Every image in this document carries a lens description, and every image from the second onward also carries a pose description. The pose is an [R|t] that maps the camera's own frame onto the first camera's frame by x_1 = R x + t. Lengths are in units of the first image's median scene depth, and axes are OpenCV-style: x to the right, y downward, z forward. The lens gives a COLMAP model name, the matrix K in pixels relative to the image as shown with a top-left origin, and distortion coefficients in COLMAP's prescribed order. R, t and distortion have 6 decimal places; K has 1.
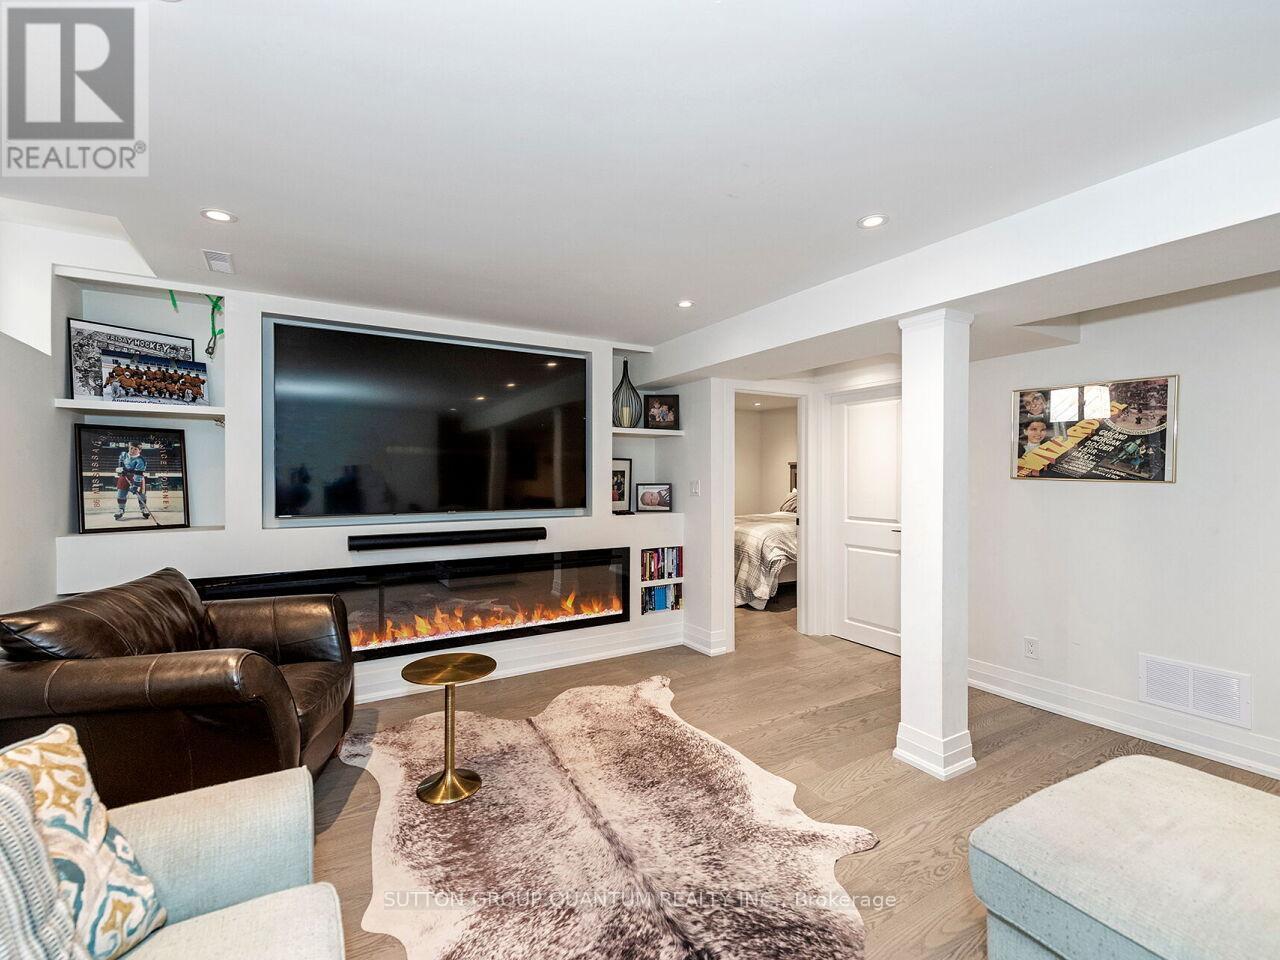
lens RADIAL K [[567.0, 0, 633.7], [0, 567.0, 478.5], [0, 0, 1]] dist [0.005073, -0.000009]
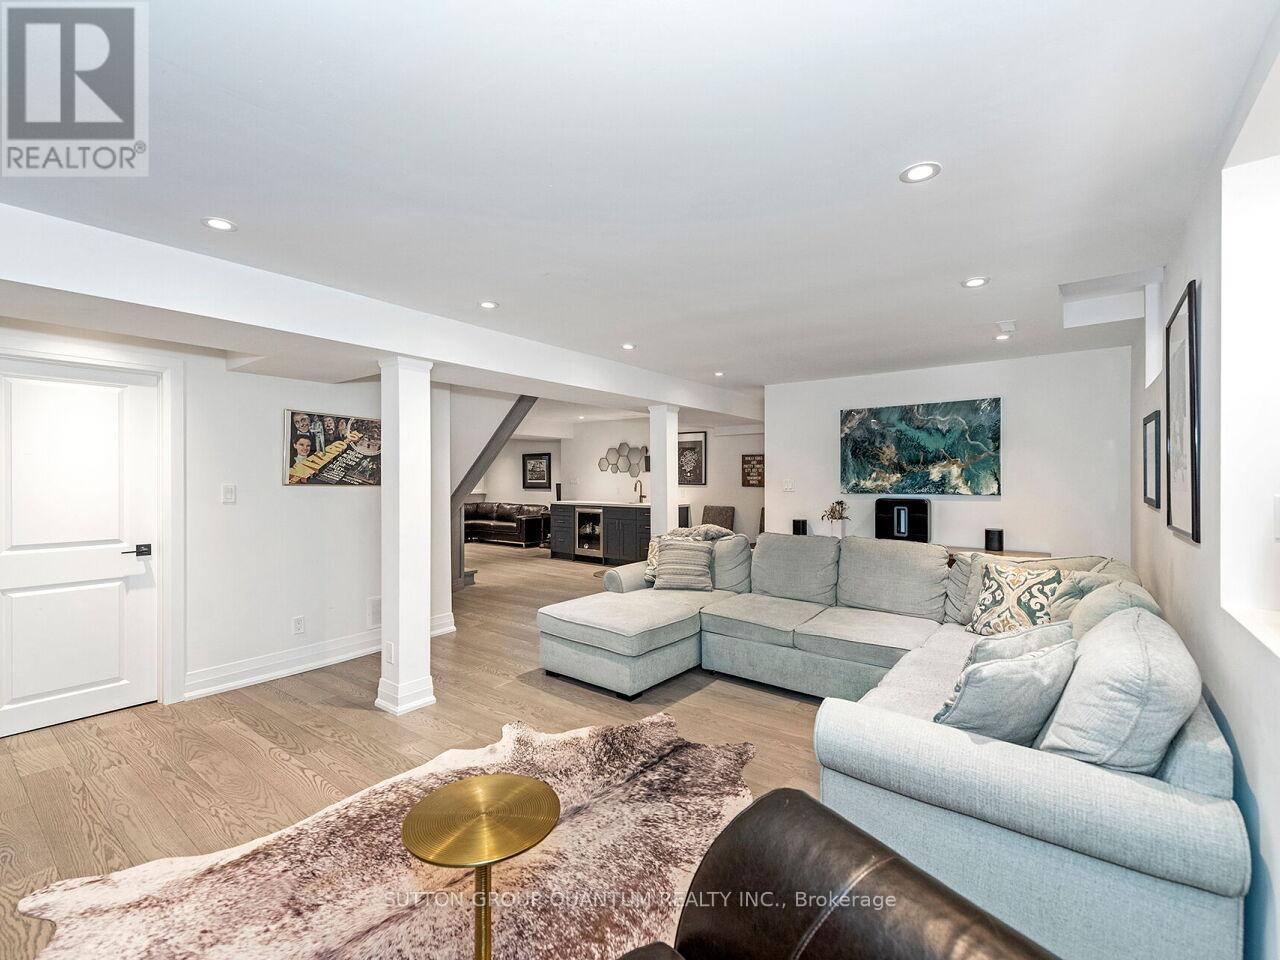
lens RADIAL K [[567.0, 0, 634.6], [0, 567.0, 478.8], [0, 0, 1]] dist [0.005073, -0.000009]
pose [[-0.372269, -0.001761, 0.928123, -0.773070], [0.004653, 0.999982, 0.003764, -0.016079], [-0.928113, 0.005720, -0.372254, 0.888664]]
